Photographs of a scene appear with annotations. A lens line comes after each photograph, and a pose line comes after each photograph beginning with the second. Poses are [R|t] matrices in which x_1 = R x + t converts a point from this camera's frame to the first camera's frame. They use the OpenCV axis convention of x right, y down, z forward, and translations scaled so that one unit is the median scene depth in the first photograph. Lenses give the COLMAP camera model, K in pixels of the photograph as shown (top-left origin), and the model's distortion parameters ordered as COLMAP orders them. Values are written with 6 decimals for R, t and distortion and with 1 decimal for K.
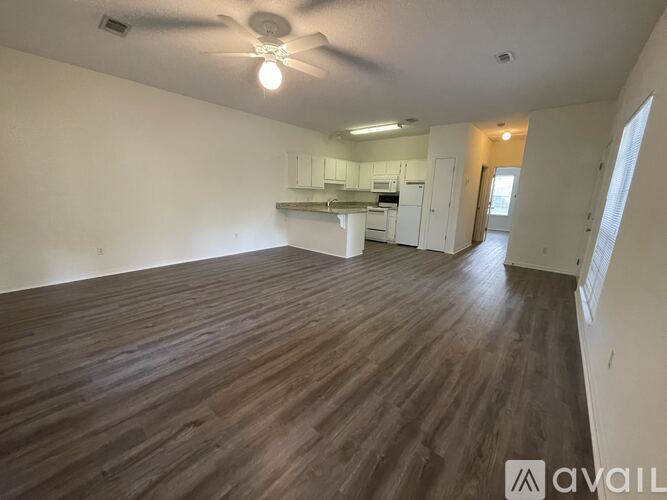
lens RADIAL K [[272.1, 0, 332.0], [0, 272.1, 255.2], [0, 0, 1]] dist [0.002374, 0.001580]
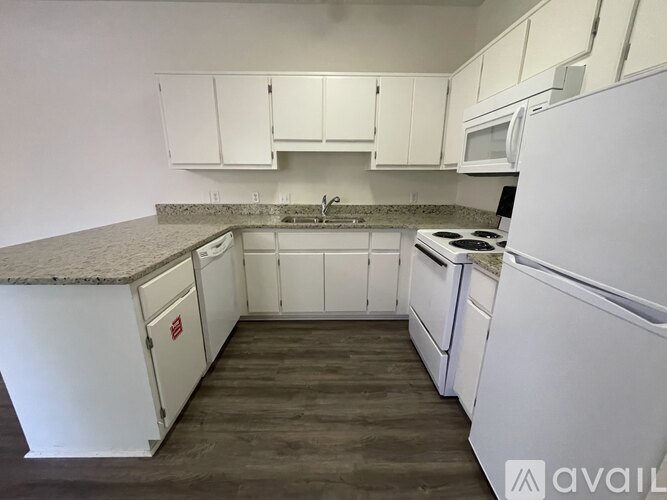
lens RADIAL K [[272.1, 0, 331.9], [0, 272.1, 249.9], [0, 0, 1]] dist [0.002374, 0.001580]
pose [[0.654392, 0.176405, -0.735290, 0.290030], [-0.158192, 0.982827, 0.095004, -0.180060], [0.739423, 0.054147, 0.671060, 0.799970]]
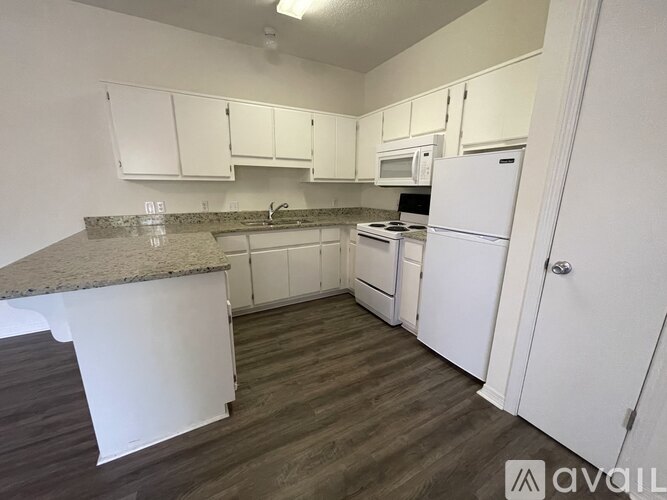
lens RADIAL K [[272.1, 0, 331.9], [0, 272.1, 250.7], [0, 0, 1]] dist [0.002374, 0.001580]
pose [[0.933975, 0.066719, -0.351055, 0.247649], [-0.065557, 0.997733, 0.015207, -0.150893], [0.351273, 0.008811, 0.936232, 0.656273]]
